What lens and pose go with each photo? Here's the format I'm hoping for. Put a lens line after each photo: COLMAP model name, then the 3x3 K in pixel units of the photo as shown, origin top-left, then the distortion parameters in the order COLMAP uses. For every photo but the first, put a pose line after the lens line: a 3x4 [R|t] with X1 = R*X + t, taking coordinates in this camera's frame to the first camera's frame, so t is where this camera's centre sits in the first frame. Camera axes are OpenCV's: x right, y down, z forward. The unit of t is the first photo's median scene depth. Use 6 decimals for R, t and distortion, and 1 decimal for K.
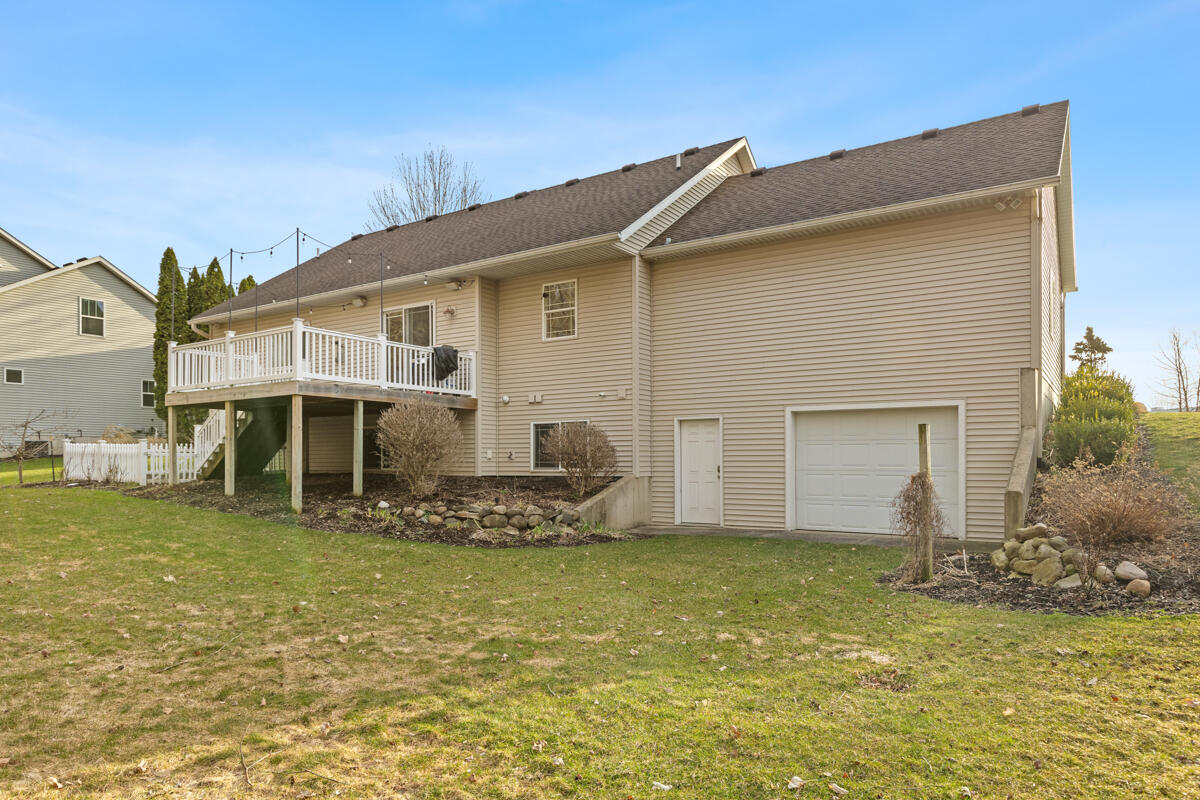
lens RADIAL K [[766.6, 0, 602.1], [0, 766.6, 459.0], [0, 0, 1]] dist [0.003990, -0.000168]
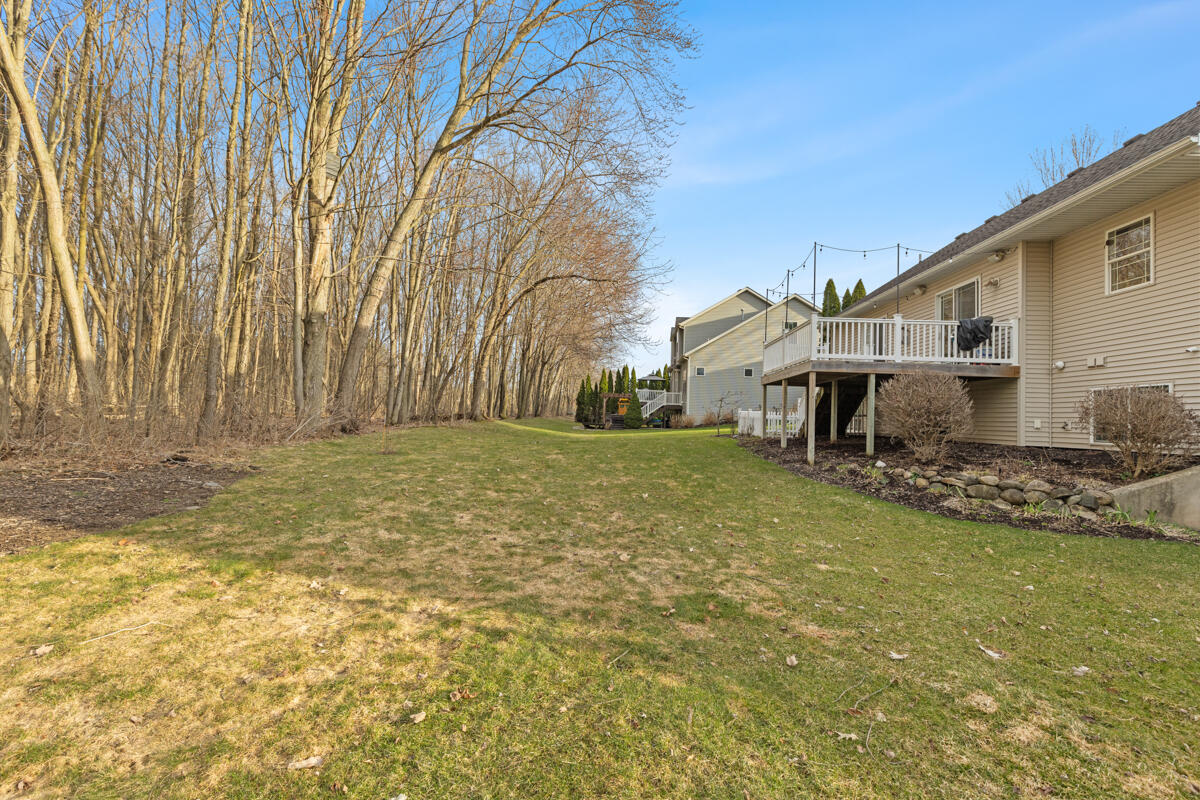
lens RADIAL K [[537.0, 0, 600.0], [0, 537.0, 400.0], [0, 0, 1]] dist [0.009424, -0.000170]
pose [[0.517838, -0.011483, -0.855402, 0.172937], [-0.031368, 0.998983, -0.032400, 0.003553], [0.854903, 0.043610, 0.516951, 0.222323]]
